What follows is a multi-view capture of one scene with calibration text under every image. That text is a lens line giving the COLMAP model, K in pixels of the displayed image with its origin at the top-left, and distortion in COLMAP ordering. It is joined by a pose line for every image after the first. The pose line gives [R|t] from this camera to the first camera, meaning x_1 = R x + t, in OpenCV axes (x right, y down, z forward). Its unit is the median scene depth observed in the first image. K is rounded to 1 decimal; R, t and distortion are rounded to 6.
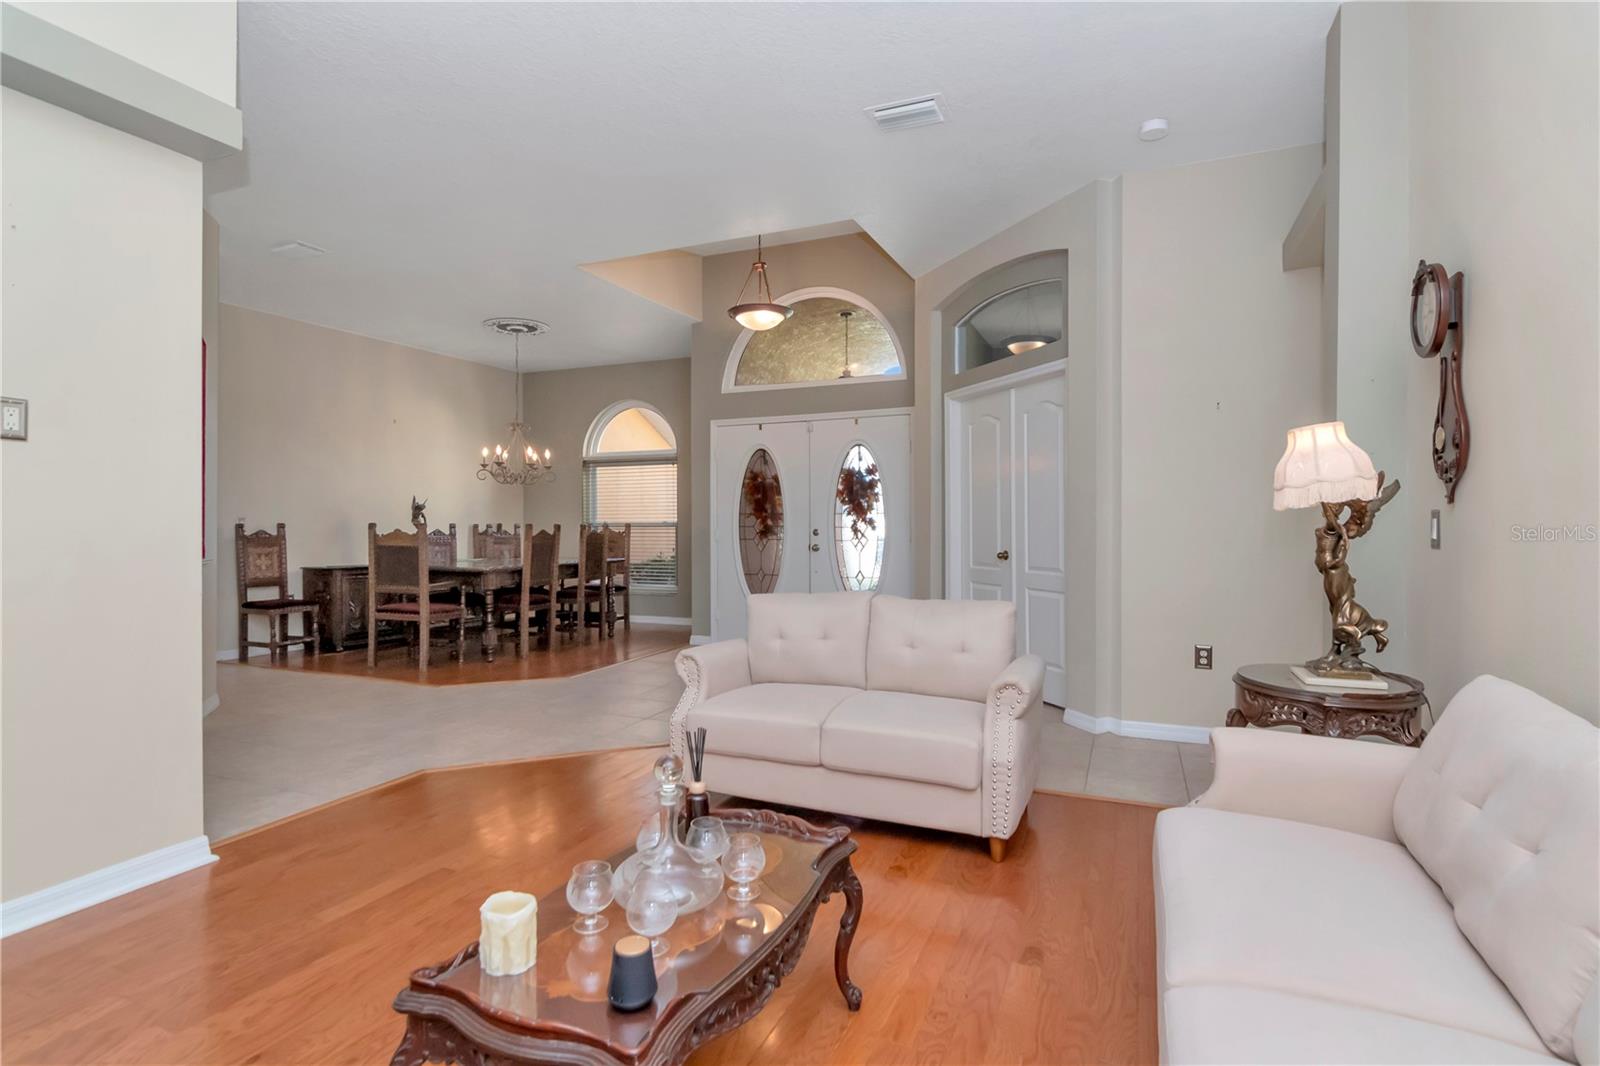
lens RADIAL K [[787.1, 0, 801.6], [0, 787.1, 523.3], [0, 0, 1]] dist [0.000542, 0.000375]
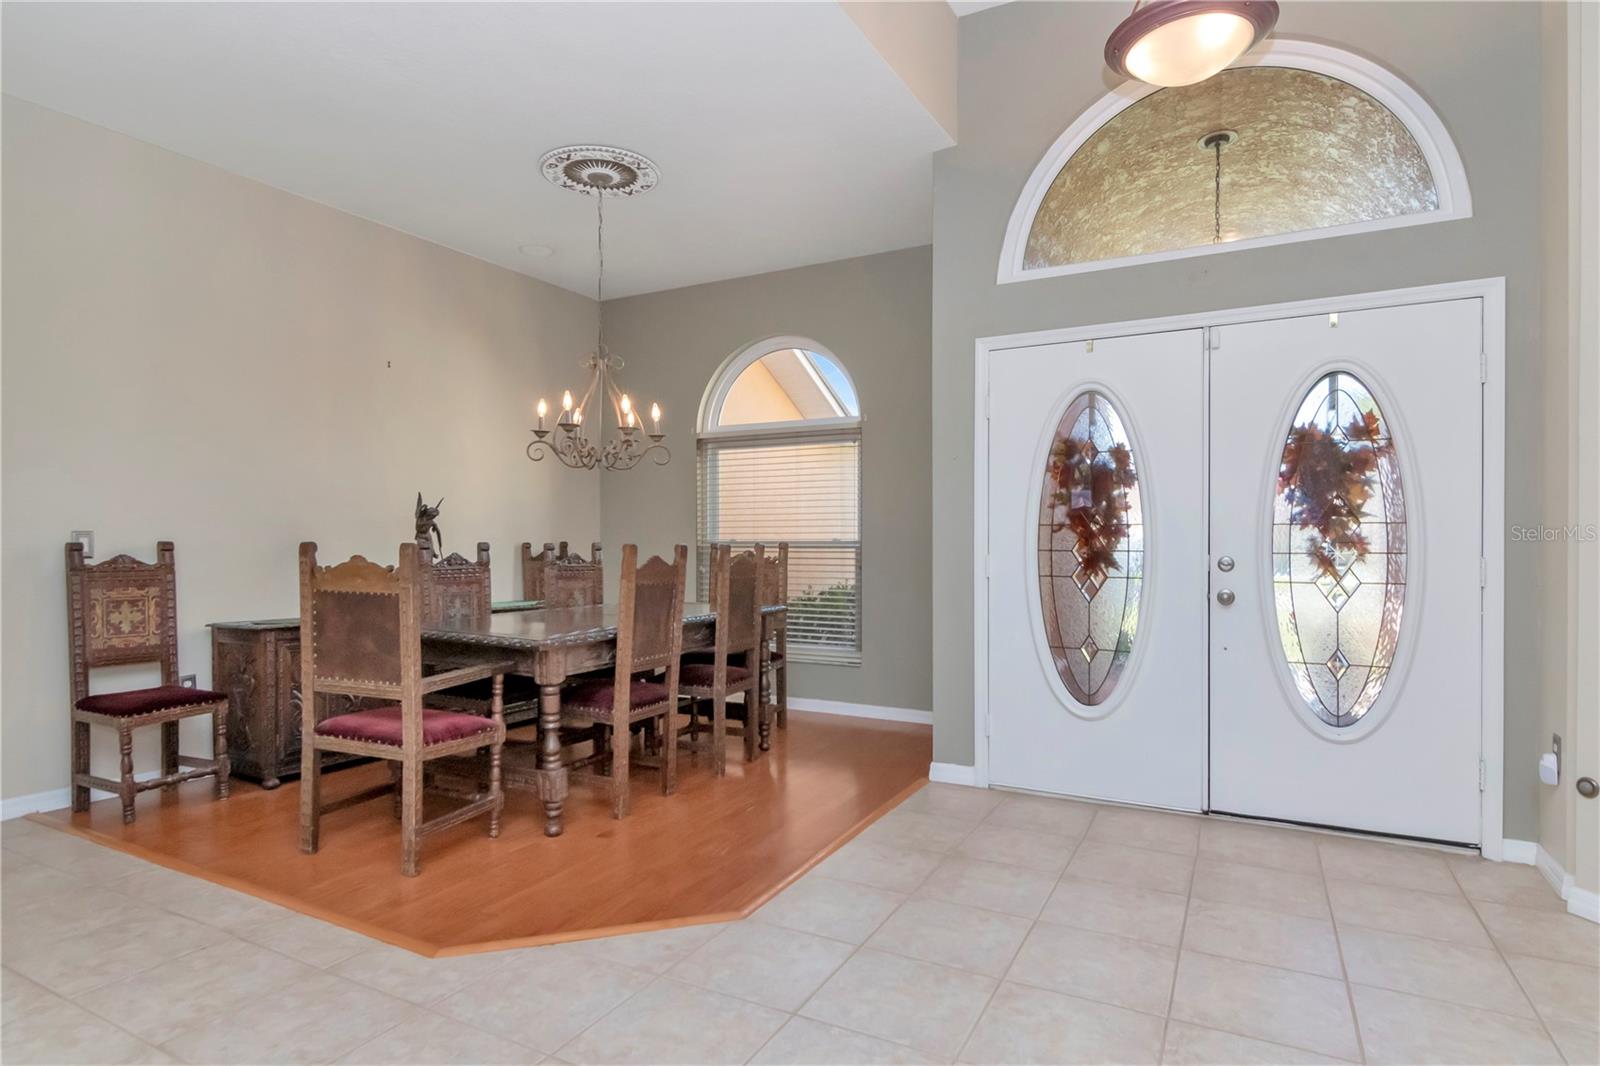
lens RADIAL K [[855.0, 0, 800.4], [0, 855.0, 545.7], [0, 0, 1]] dist [-0.008813, -0.003084]
pose [[0.996179, 0.003162, -0.087283, -0.188969], [-0.002552, 0.999972, 0.007095, -0.002299], [0.087303, -0.006845, 0.996158, 0.468257]]
